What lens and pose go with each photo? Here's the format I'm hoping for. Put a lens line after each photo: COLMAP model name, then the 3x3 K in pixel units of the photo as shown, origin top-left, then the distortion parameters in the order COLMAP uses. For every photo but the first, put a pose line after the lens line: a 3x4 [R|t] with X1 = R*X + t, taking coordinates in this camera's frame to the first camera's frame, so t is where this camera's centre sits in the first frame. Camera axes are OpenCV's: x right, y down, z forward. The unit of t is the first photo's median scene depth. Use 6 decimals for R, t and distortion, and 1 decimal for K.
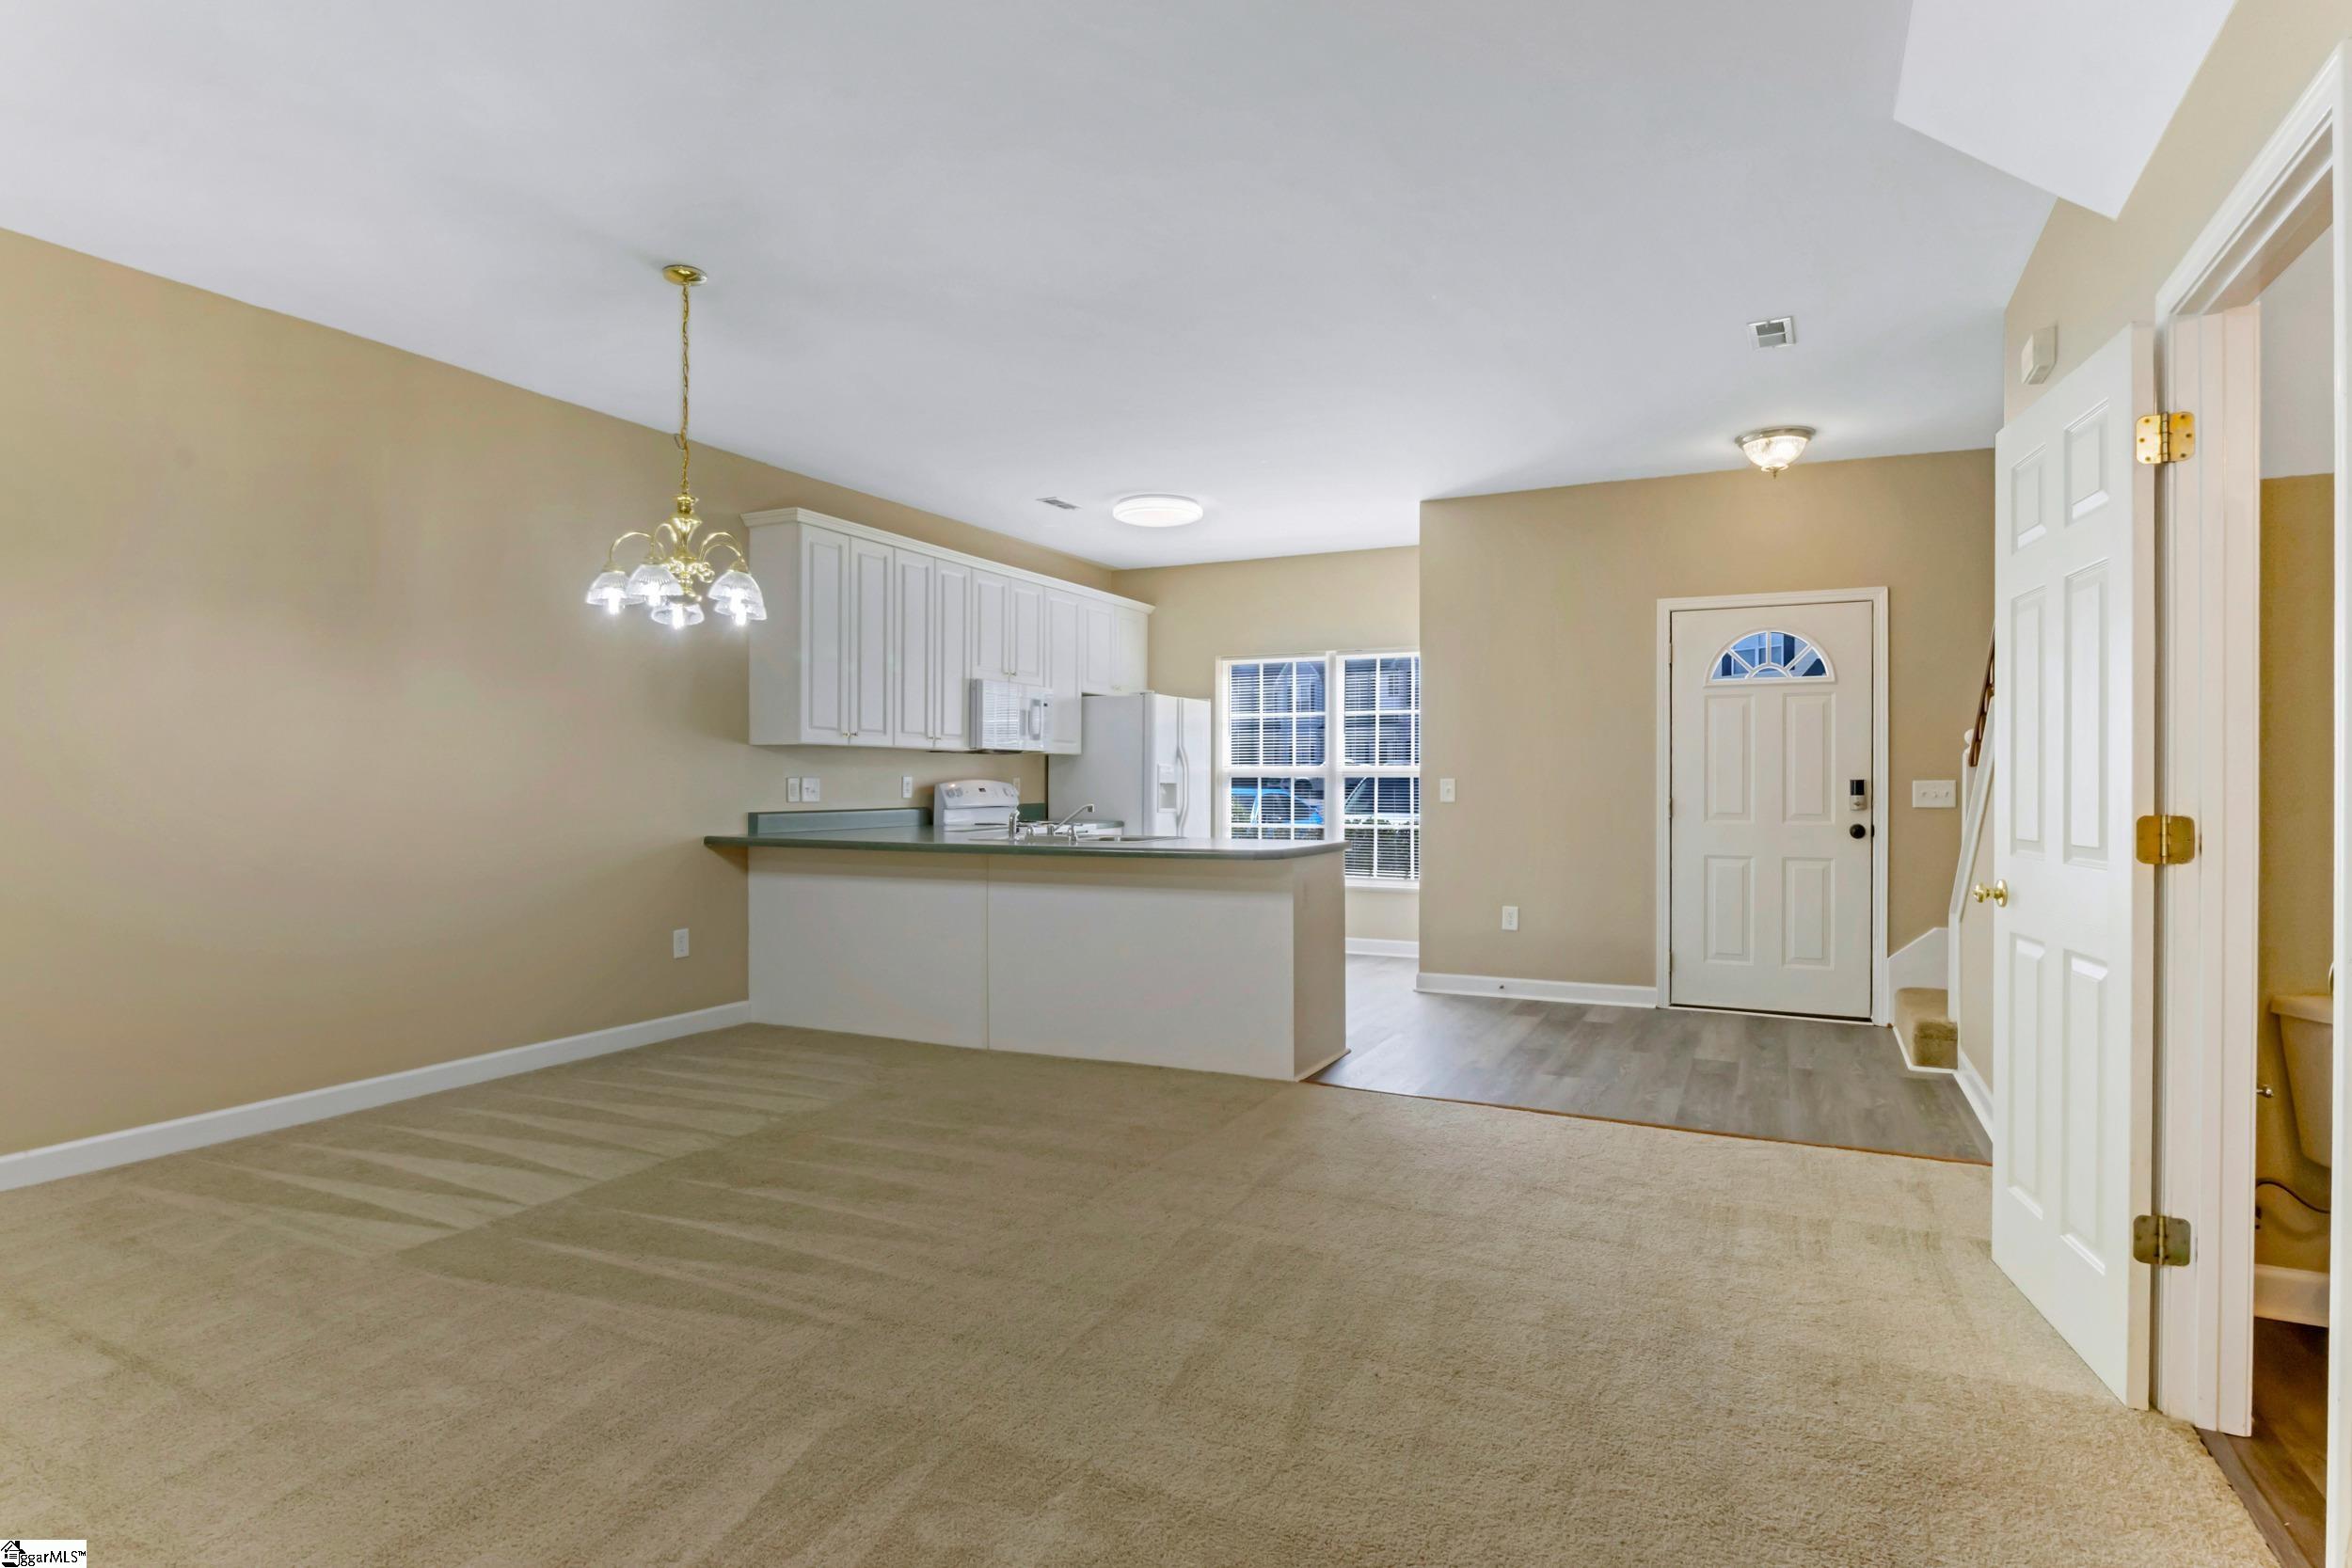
lens RADIAL K [[1237.2, 0, 1171.4], [0, 1237.2, 785.4], [0, 0, 1]] dist [-0.012955, 0.002340]
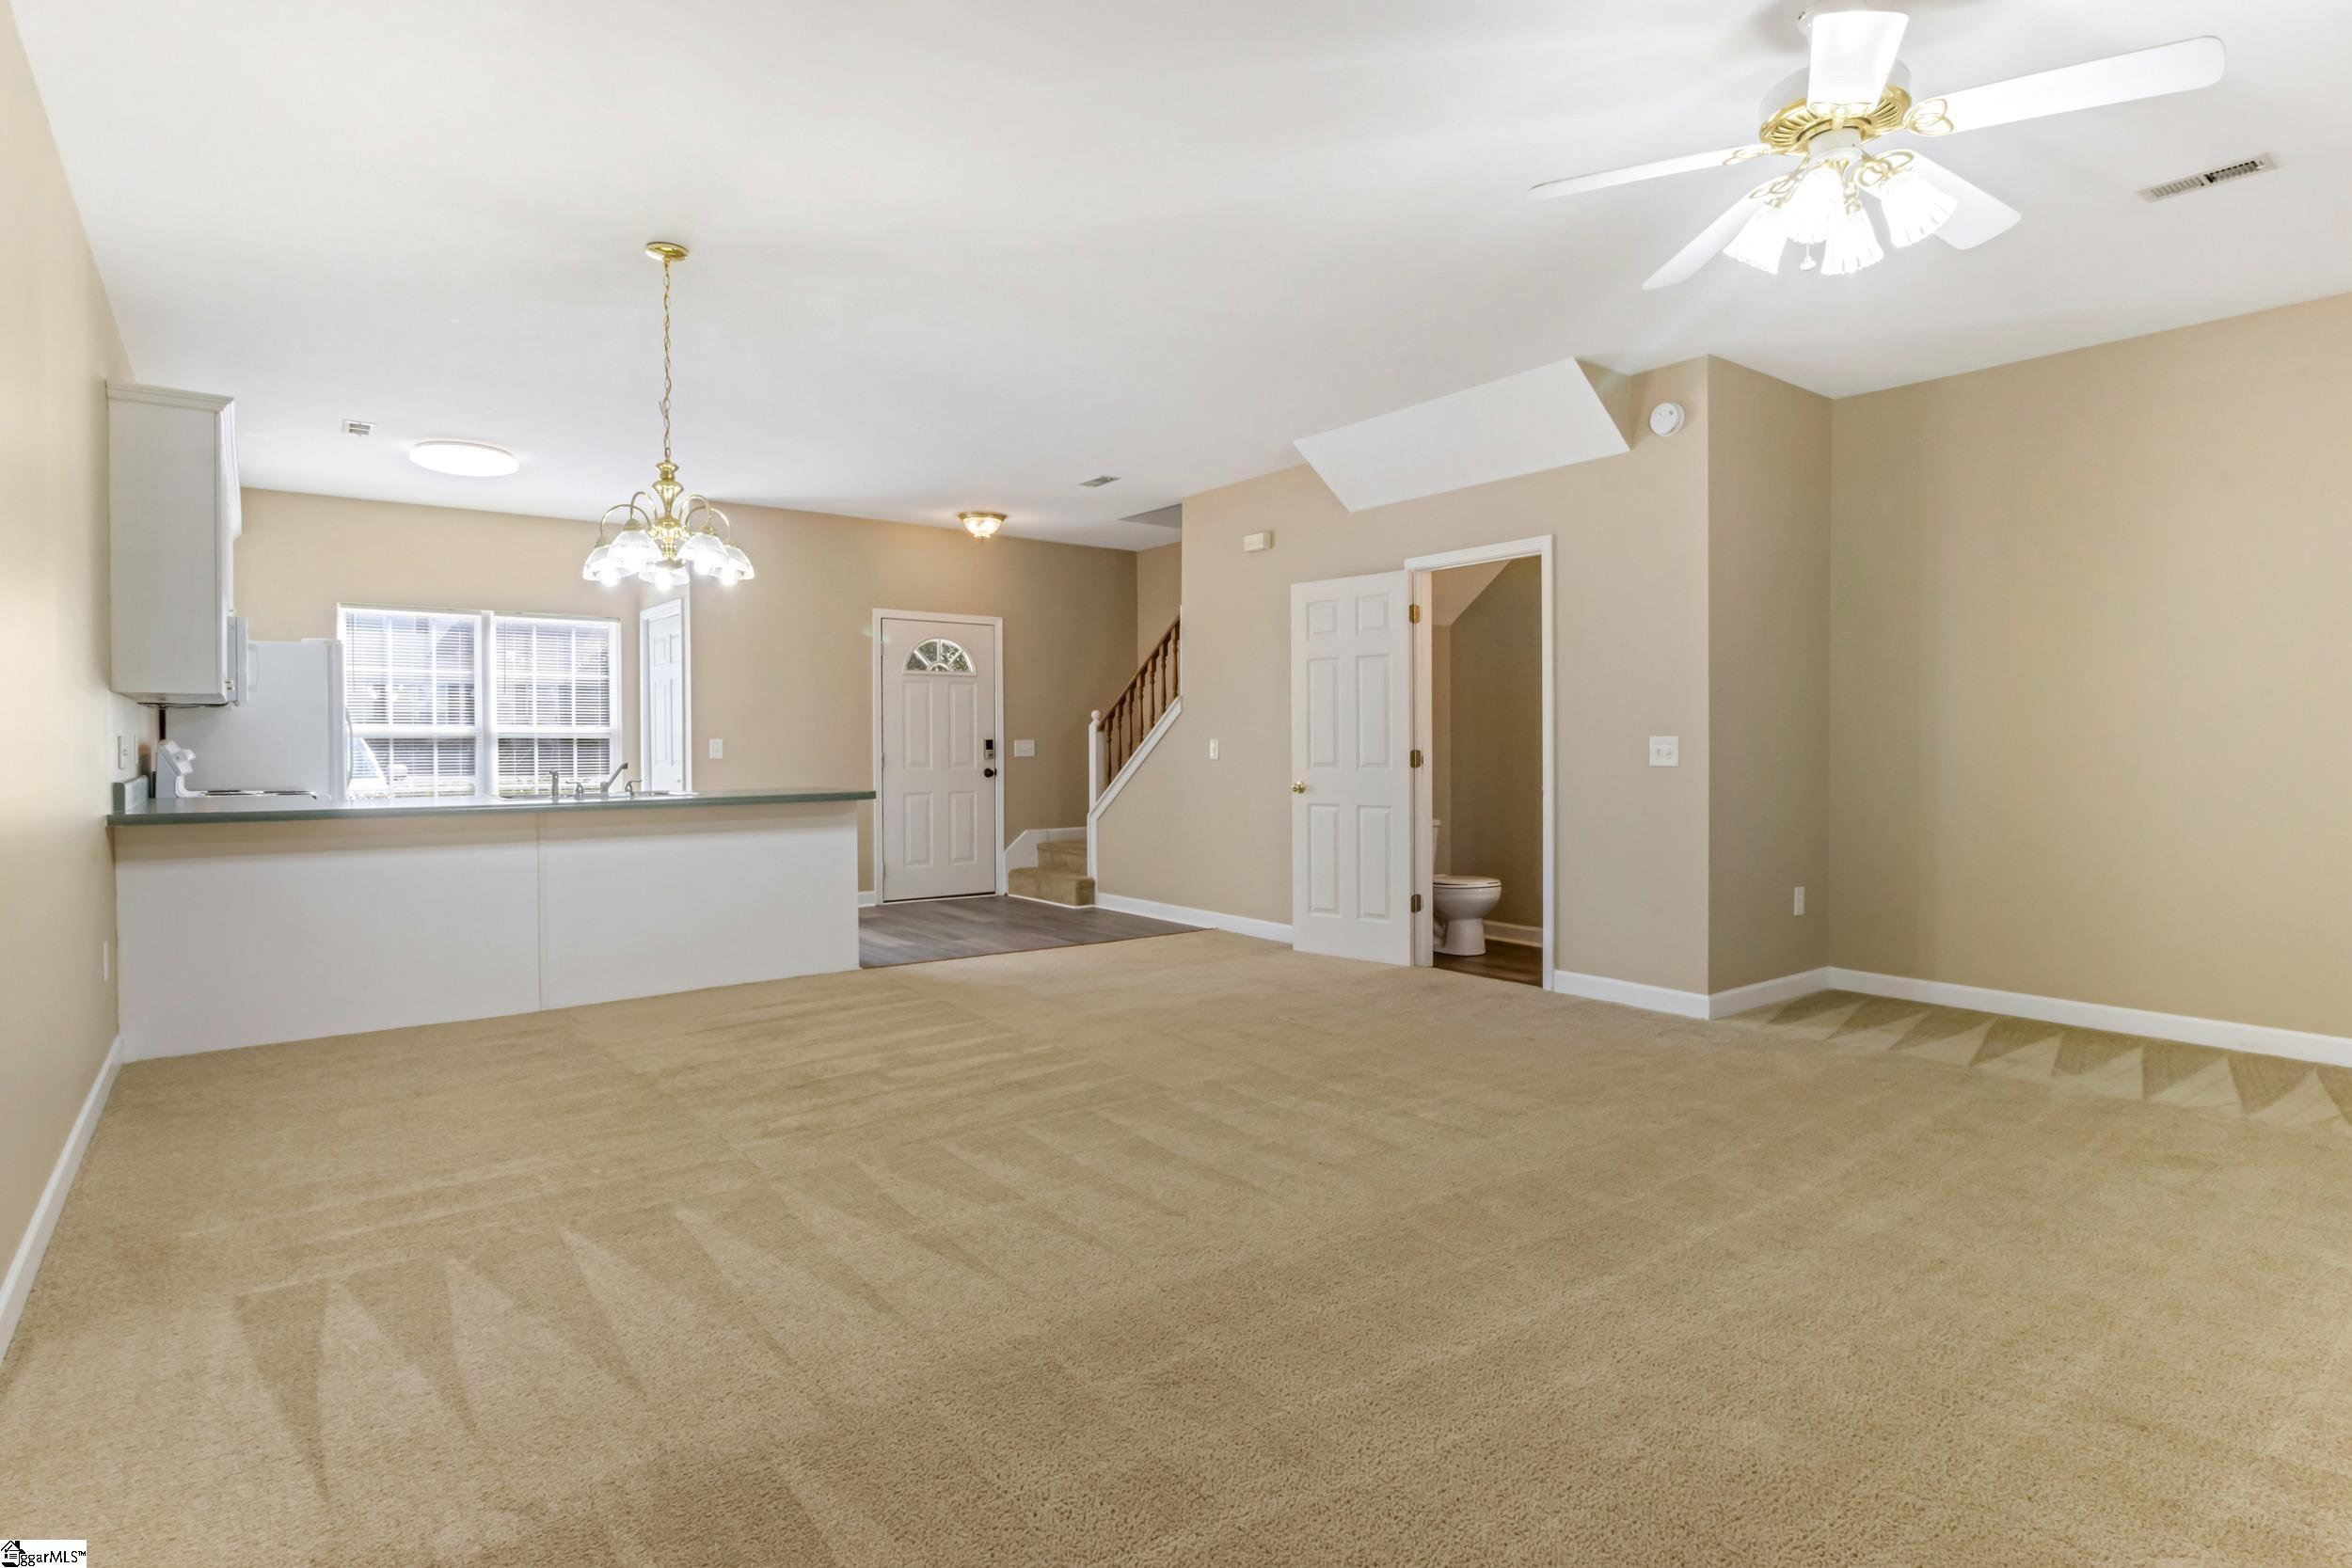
lens RADIAL K [[1237.2, 0, 1161.3], [0, 1237.2, 775.0], [0, 0, 1]] dist [-0.012955, 0.002340]
pose [[0.441433, -0.024134, 0.896969, -0.752894], [0.006081, 0.999696, 0.023906, 0.003857], [-0.897273, -0.005098, 0.441446, 0.111686]]
